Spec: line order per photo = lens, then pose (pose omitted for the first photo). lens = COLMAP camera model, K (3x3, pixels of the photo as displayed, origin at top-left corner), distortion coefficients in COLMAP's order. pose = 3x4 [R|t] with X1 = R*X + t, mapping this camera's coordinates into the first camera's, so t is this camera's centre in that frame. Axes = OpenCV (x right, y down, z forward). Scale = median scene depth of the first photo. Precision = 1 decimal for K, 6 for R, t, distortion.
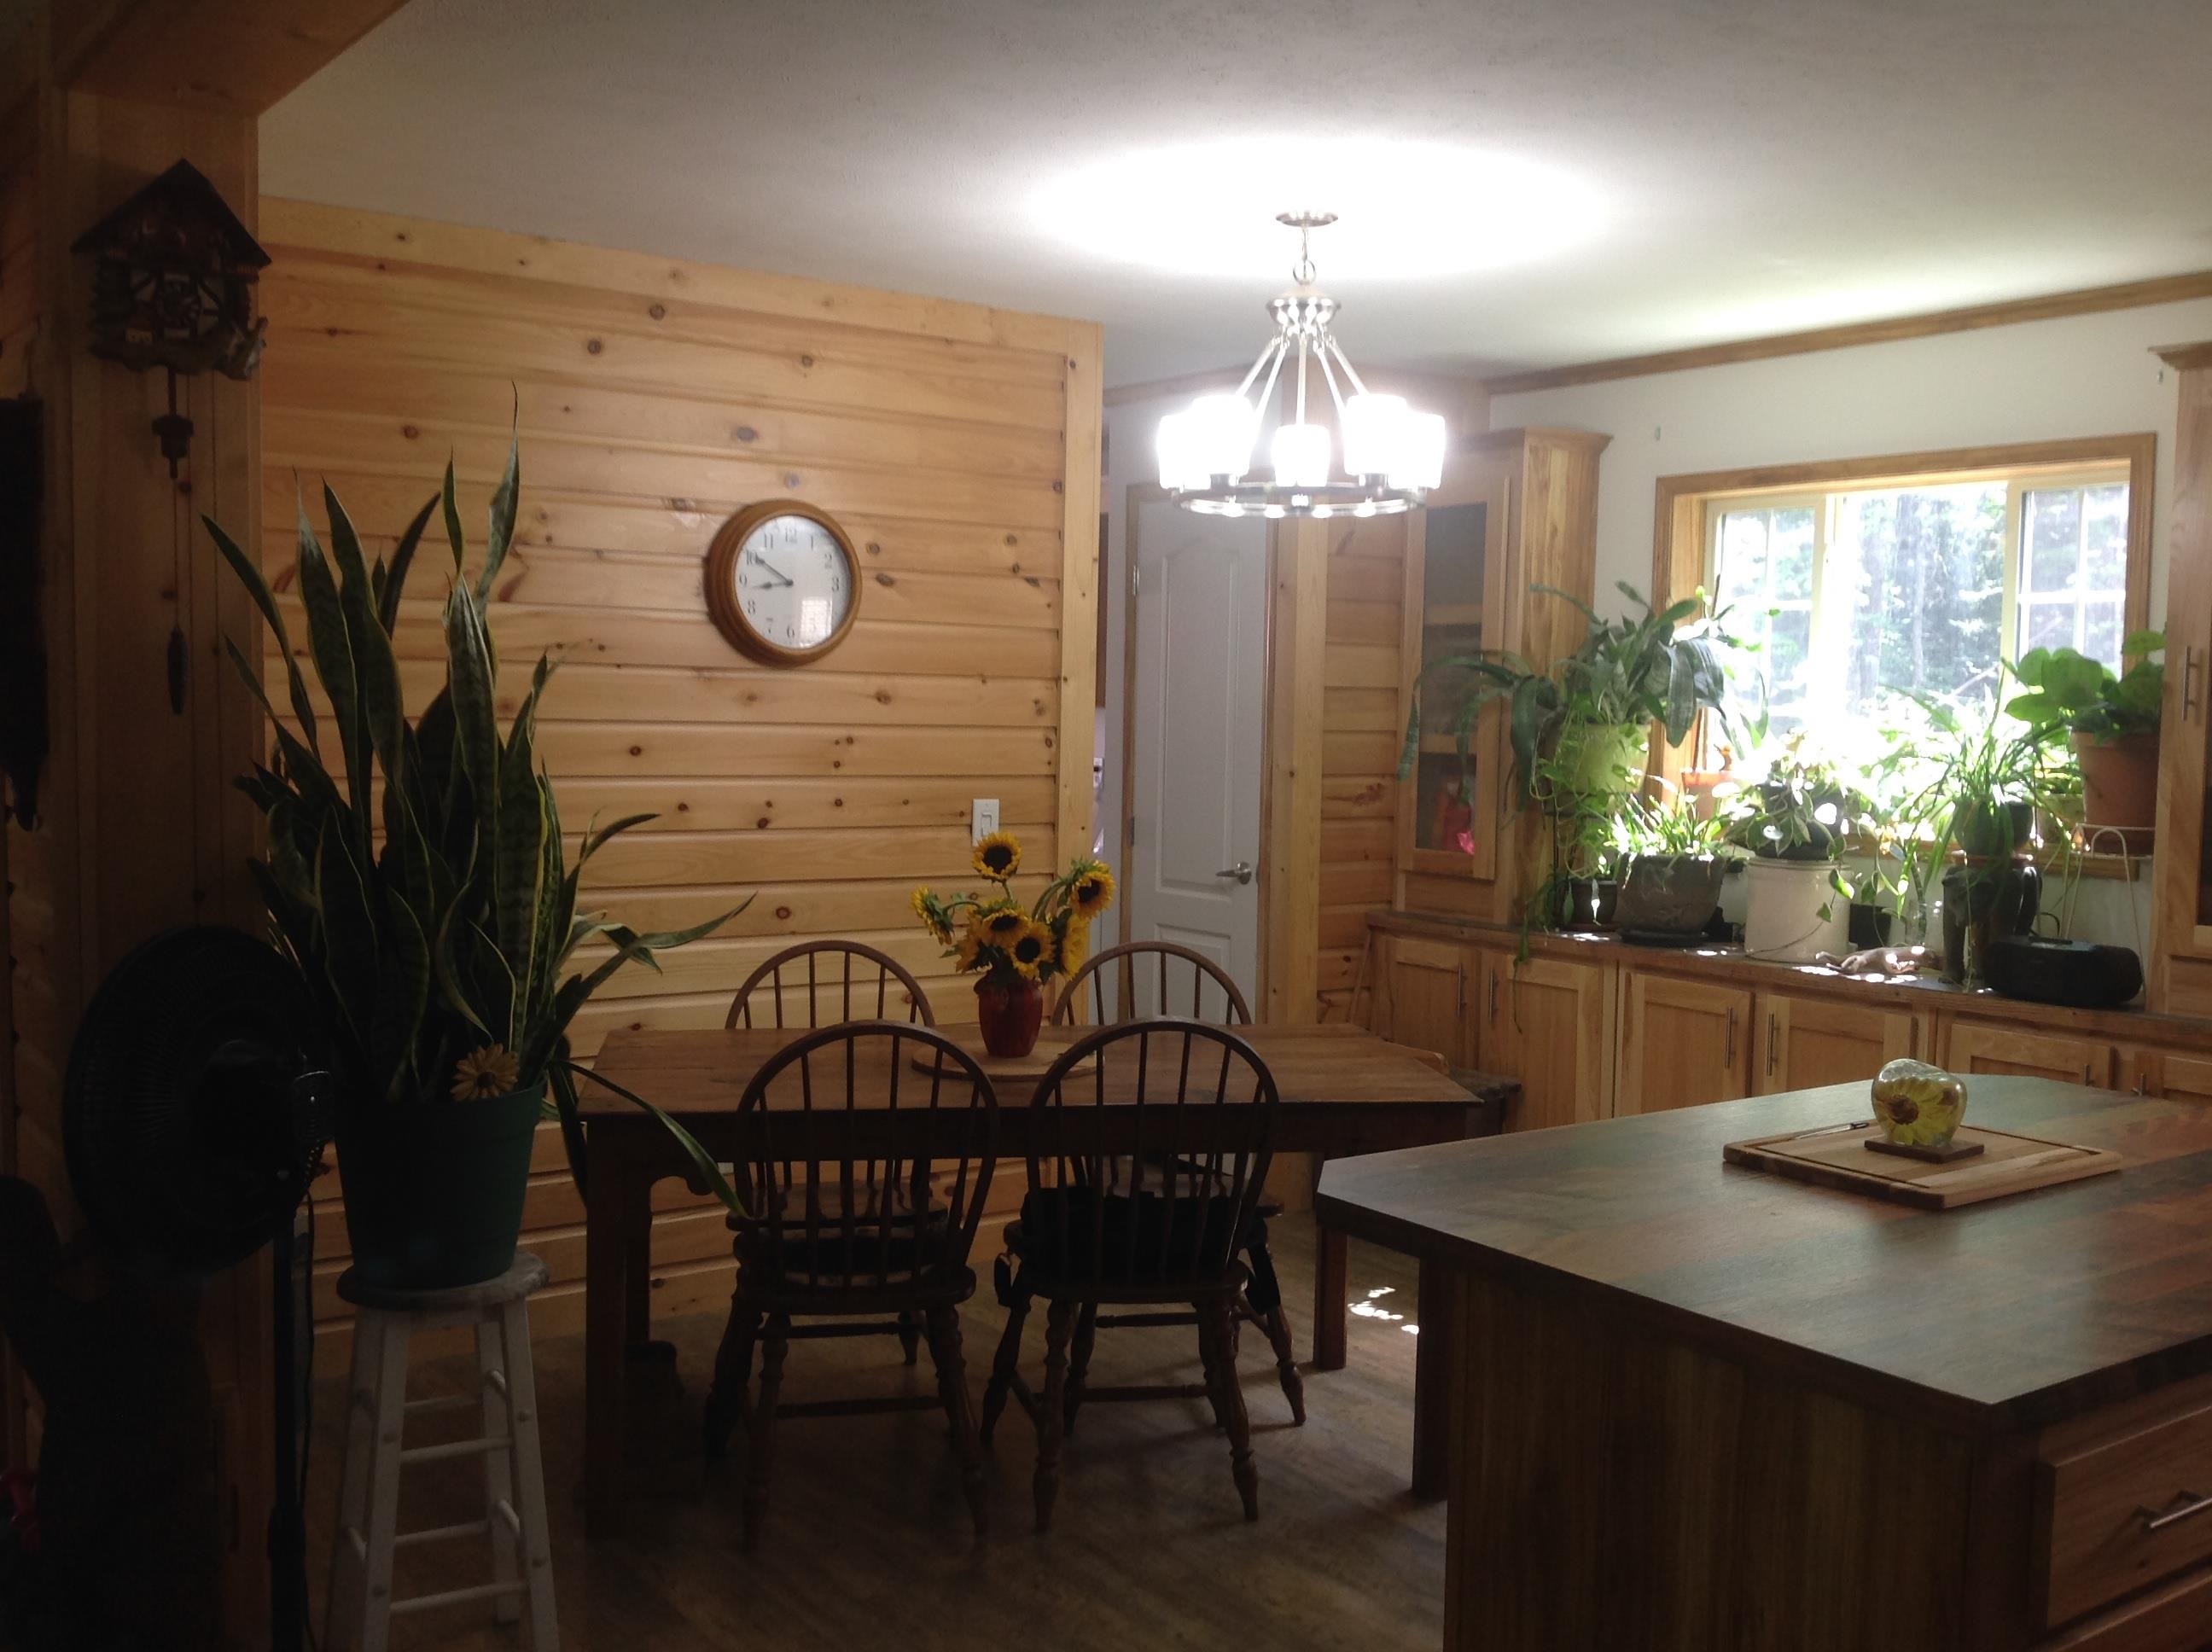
lens RADIAL K [[2097.5, 0, 1178.6], [0, 2097.5, 871.4], [0, 0, 1]] dist [0.048145, 0.000000]
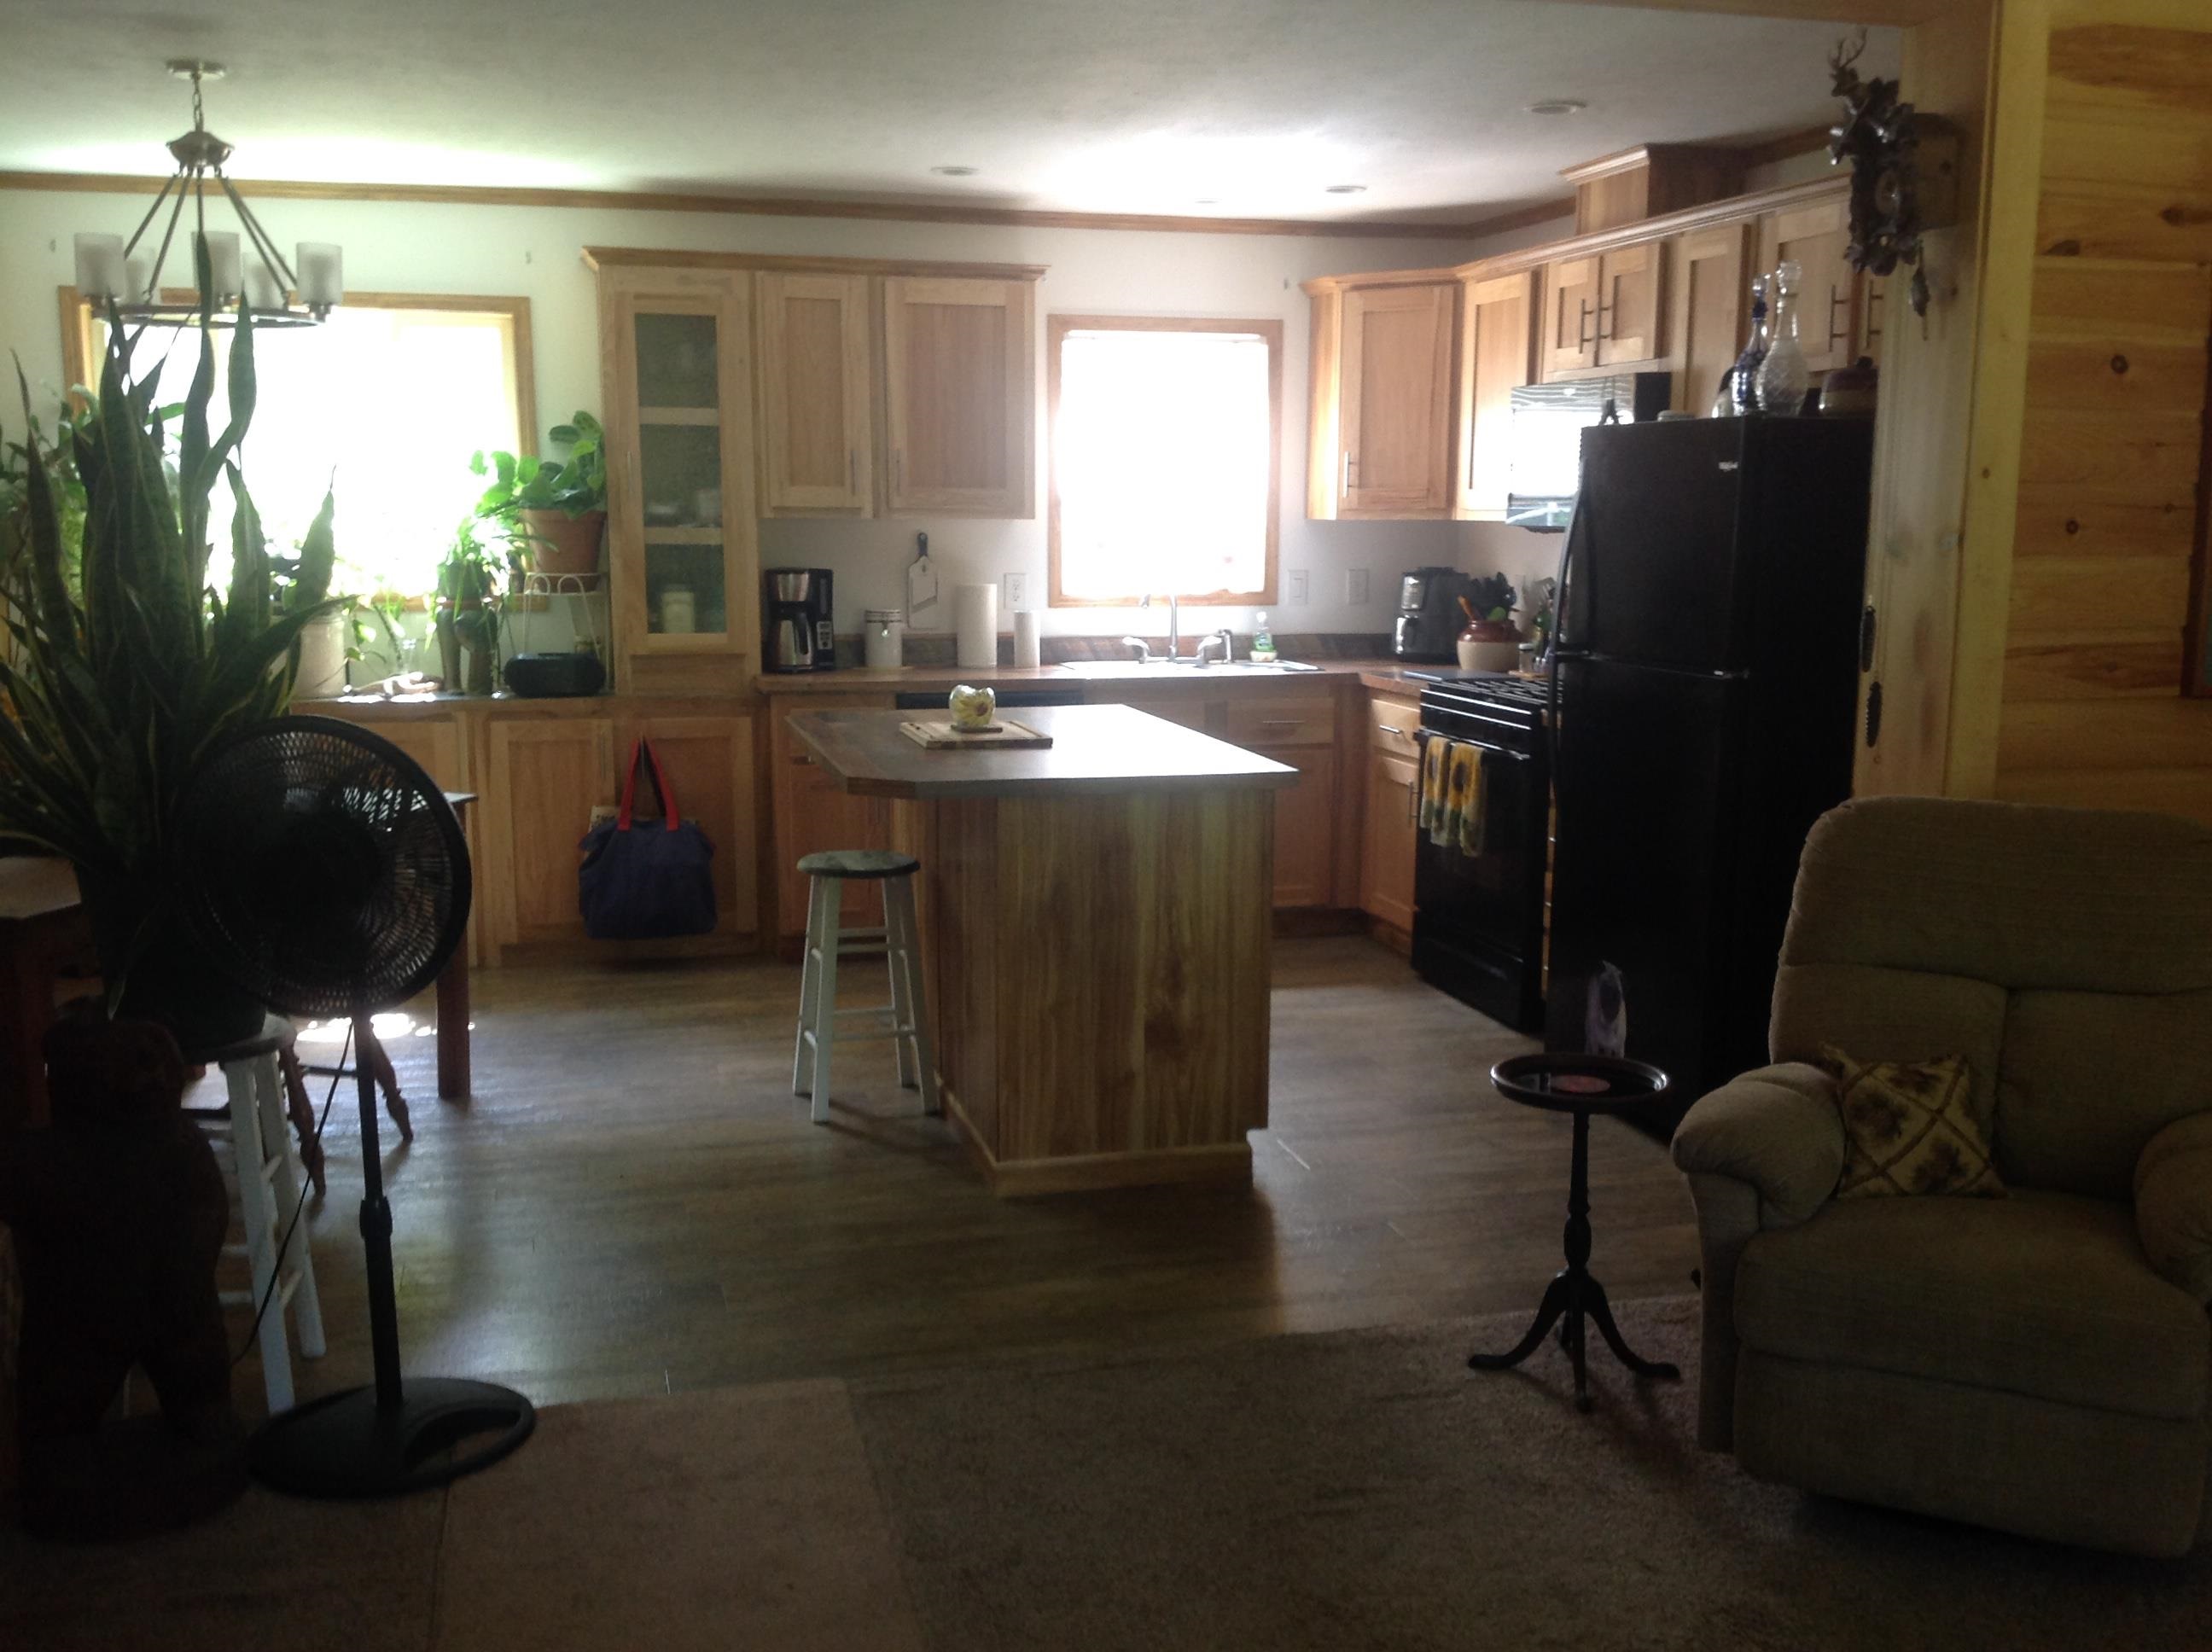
lens RADIAL K [[2097.5, 0, 1124.3], [0, 2097.5, 892.3], [0, 0, 1]] dist [0.048145, 0.000000]
pose [[0.366561, -0.185664, 0.911681, -0.734759], [0.075896, 0.982588, 0.169589, -0.021417], [-0.927293, 0.007028, 0.374270, 0.076394]]
